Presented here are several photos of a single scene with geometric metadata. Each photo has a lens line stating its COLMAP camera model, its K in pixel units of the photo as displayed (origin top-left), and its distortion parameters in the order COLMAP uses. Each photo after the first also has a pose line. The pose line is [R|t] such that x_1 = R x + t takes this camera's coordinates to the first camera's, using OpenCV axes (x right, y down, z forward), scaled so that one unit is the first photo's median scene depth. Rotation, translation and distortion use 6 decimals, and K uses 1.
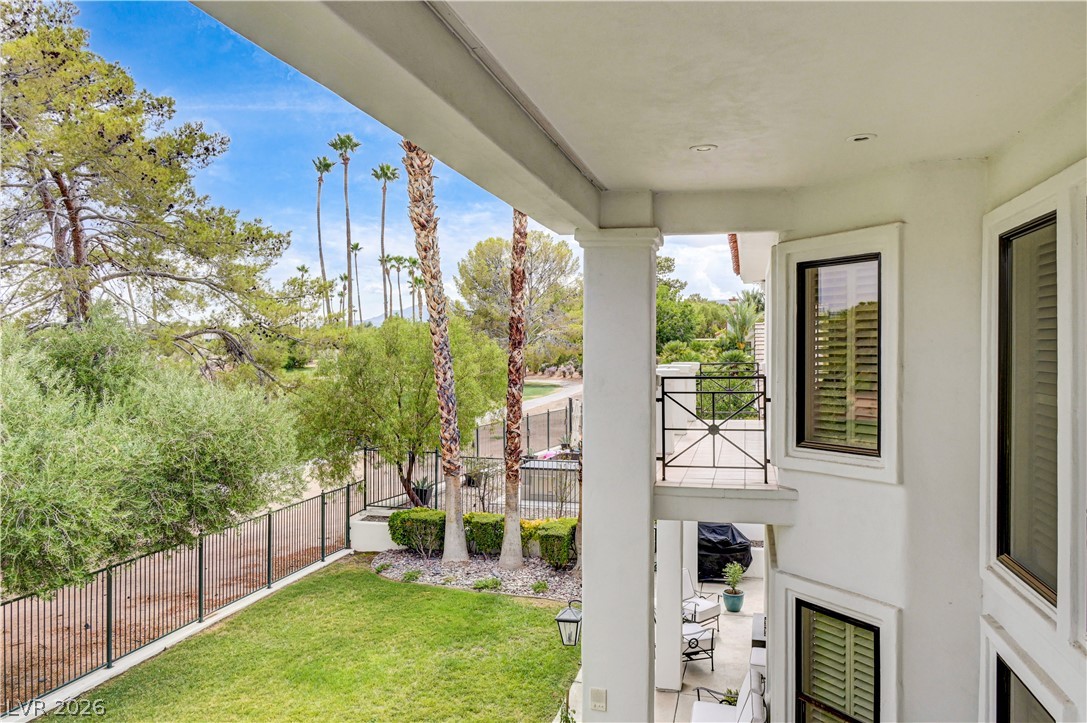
lens RADIAL K [[804.5, 0, 540.6], [0, 804.5, 334.6], [0, 0, 1]] dist [0.009329, -0.003001]
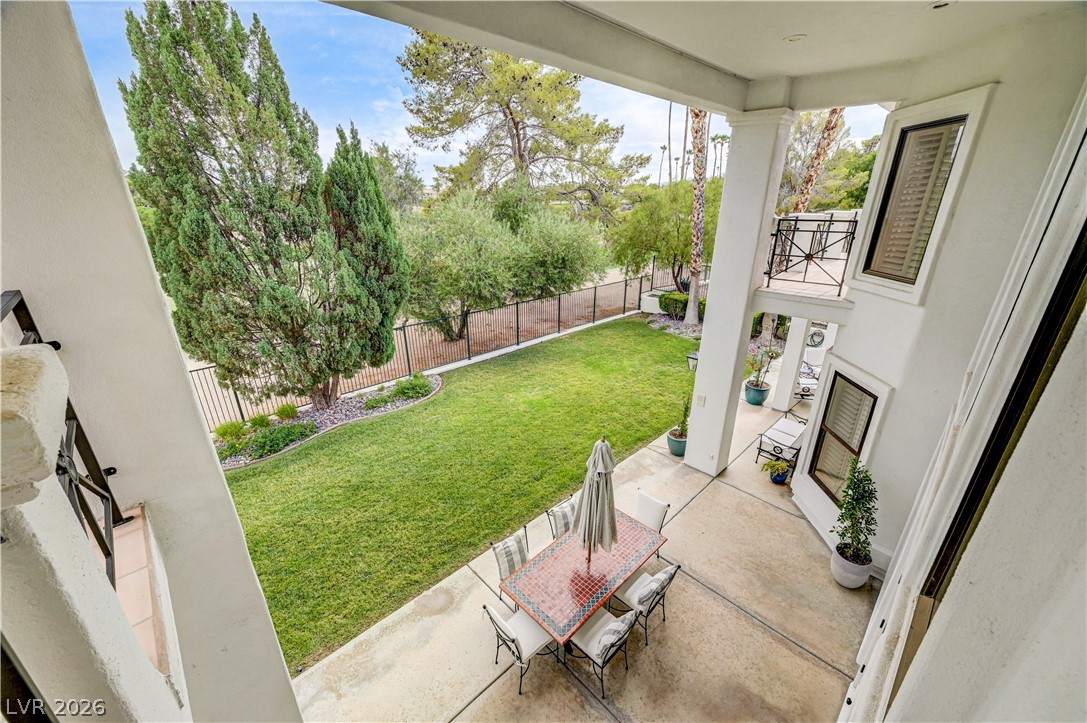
lens RADIAL K [[436.0, 0, 537.6], [0, 436.0, 364.2], [0, 0, 1]] dist [-0.004946, -0.000039]
pose [[0.847856, 0.187192, -0.496084, 0.105284], [0.011131, 0.929118, 0.369617, -0.000774], [0.530109, -0.318904, 0.785674, 0.015364]]
